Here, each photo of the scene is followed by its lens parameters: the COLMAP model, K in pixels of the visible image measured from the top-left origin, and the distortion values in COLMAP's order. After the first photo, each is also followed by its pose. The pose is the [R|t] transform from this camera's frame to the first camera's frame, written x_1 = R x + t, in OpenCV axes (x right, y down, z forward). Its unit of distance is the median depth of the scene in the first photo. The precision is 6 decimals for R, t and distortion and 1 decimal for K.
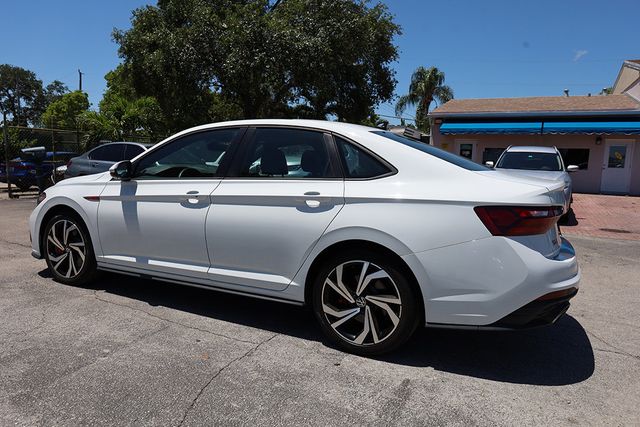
lens RADIAL K [[435.7, 0, 326.4], [0, 435.7, 210.8], [0, 0, 1]] dist [0.007863, 0.000101]
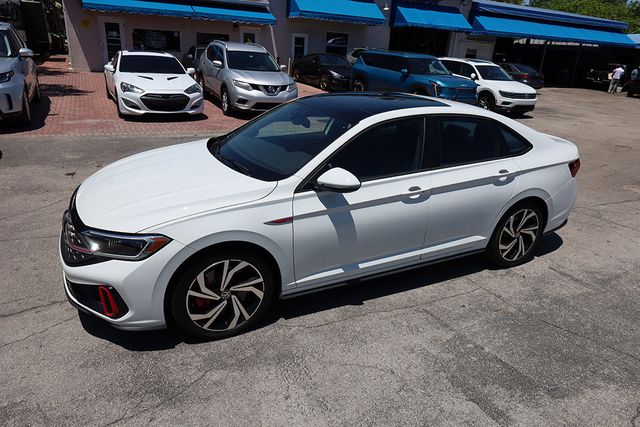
lens RADIAL K [[435.7, 0, 322.9], [0, 435.7, 208.6], [0, 0, 1]] dist [0.007863, 0.000101]
pose [[0.599225, -0.280763, 0.749734, -0.374304], [0.052709, 0.948292, 0.312991, -0.101390], [-0.798843, -0.148034, 0.583040, 0.171708]]
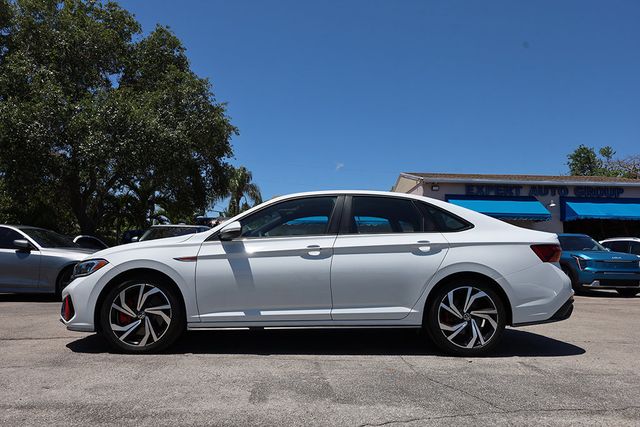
lens RADIAL K [[435.7, 0, 323.6], [0, 435.7, 214.3], [0, 0, 1]] dist [0.007863, 0.000101]
pose [[0.889822, 0.023946, 0.455680, -0.252488], [0.071959, 0.978763, -0.191951, 0.031324], [-0.450599, 0.203592, 0.869201, -0.020484]]
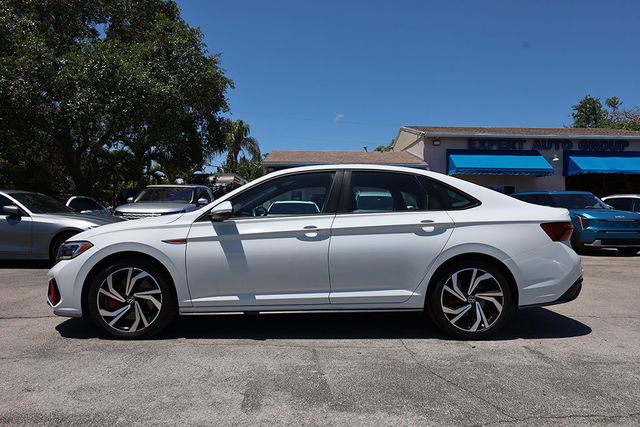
lens RADIAL K [[435.7, 0, 323.4], [0, 435.7, 211.6], [0, 0, 1]] dist [0.007863, 0.000101]
pose [[0.889362, -0.028094, 0.456340, -0.240176], [0.076909, 0.993080, -0.088750, 0.006216], [-0.450689, 0.114028, 0.885368, -0.003985]]
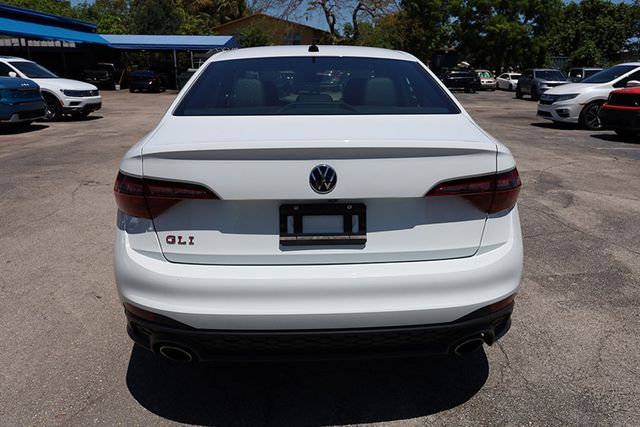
lens RADIAL K [[457.4, 0, 321.8], [0, 457.4, 215.4], [0, 0, 1]] dist [0.007944, 0.003300]
pose [[-0.413697, -0.308787, 0.856449, -0.303235], [0.084749, 0.923578, 0.373927, -0.079758], [-0.906461, 0.227275, -0.355912, 0.477273]]
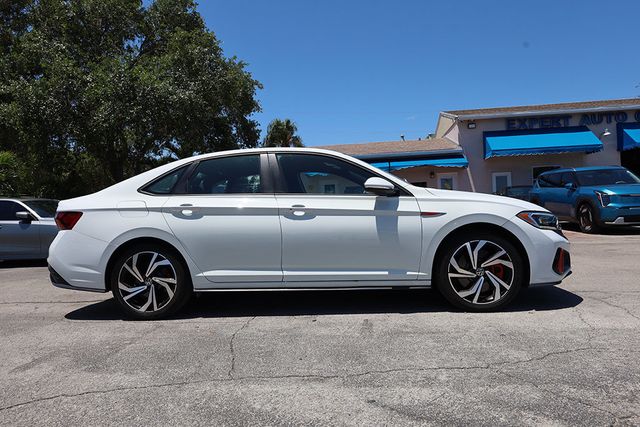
lens RADIAL K [[435.7, 0, 328.4], [0, 435.7, 215.5], [0, 0, 1]] dist [0.007863, 0.000101]
pose [[0.944202, -0.083300, 0.318659, -0.083715], [0.115850, 0.989660, -0.084565, 0.036189], [-0.308320, 0.116763, 0.944090, -0.080935]]
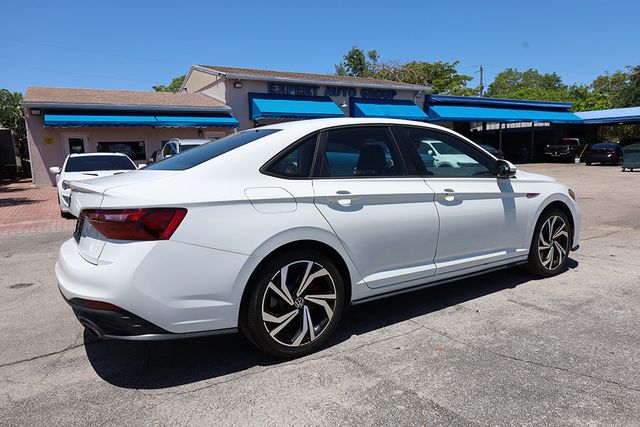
lens RADIAL K [[435.7, 0, 323.9], [0, 435.7, 211.1], [0, 0, 1]] dist [0.007863, 0.000101]
pose [[0.553537, -0.160162, 0.817279, -0.303954], [0.145342, 0.984852, 0.094563, -0.031718], [-0.820044, 0.066441, 0.568430, 0.152286]]
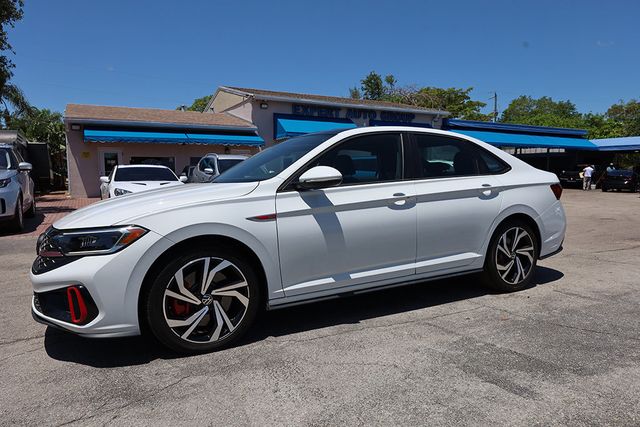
lens RADIAL K [[435.7, 0, 322.0], [0, 435.7, 213.1], [0, 0, 1]] dist [0.007863, 0.000101]
pose [[0.577315, -0.107936, 0.809356, -0.381299], [0.121522, 0.991543, 0.045550, -0.020638], [-0.807428, 0.072058, 0.585550, 0.166851]]
